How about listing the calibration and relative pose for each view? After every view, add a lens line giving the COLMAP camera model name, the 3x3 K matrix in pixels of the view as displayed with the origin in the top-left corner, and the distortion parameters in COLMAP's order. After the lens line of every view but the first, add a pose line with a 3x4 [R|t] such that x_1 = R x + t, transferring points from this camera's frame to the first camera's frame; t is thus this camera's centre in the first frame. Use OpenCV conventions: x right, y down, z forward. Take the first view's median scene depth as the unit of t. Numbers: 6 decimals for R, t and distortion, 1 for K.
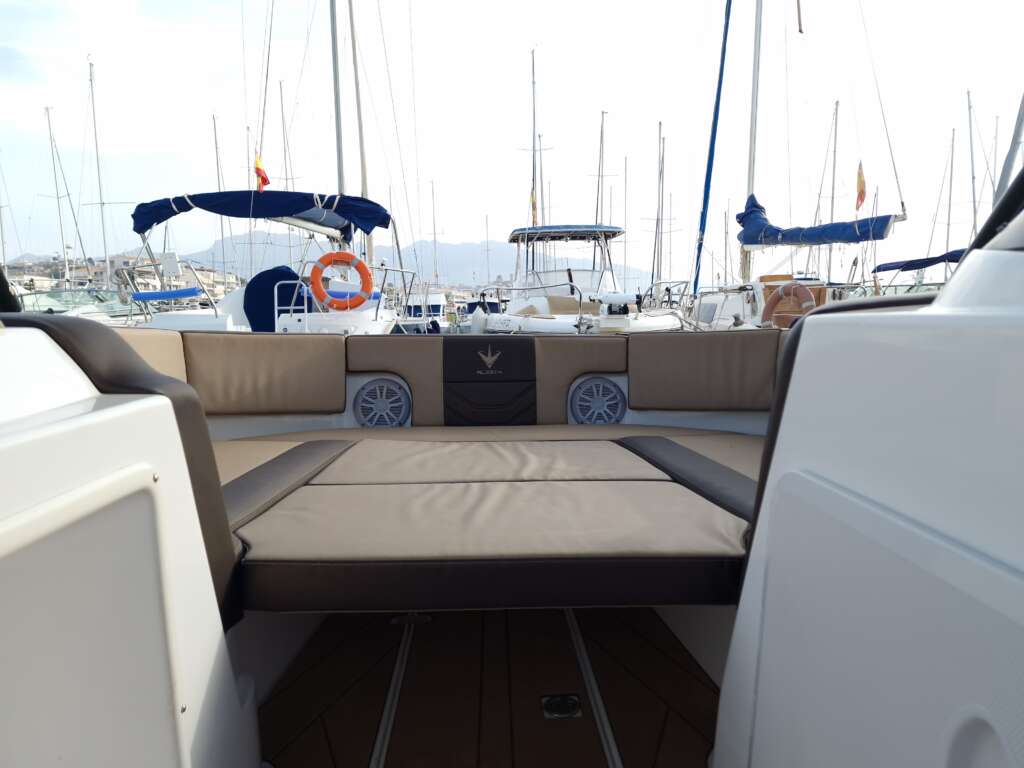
lens RADIAL K [[677.4, 0, 519.1], [0, 677.4, 372.7], [0, 0, 1]] dist [0.058397, -0.055386]
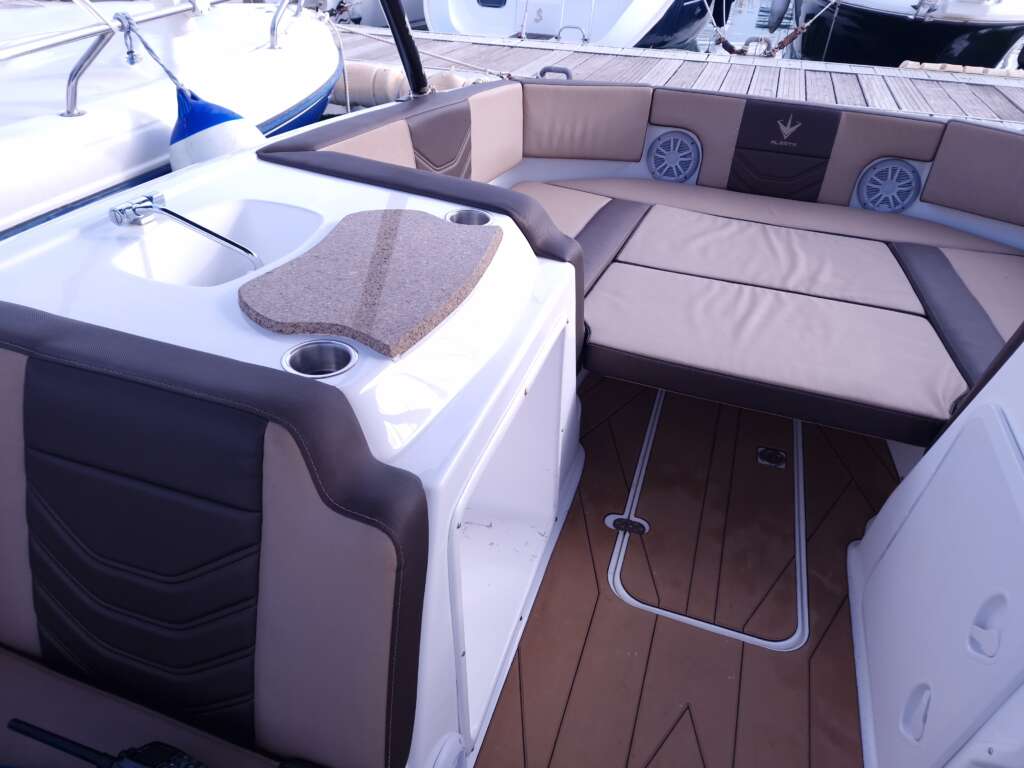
lens RADIAL K [[677.4, 0, 519.1], [0, 677.4, 372.7], [0, 0, 1]] dist [0.058397, -0.055386]
pose [[0.927102, 0.250544, -0.278766, -0.039317], [-0.091654, 0.872716, 0.479548, -0.159905], [0.363431, -0.419040, 0.832060, -0.158535]]
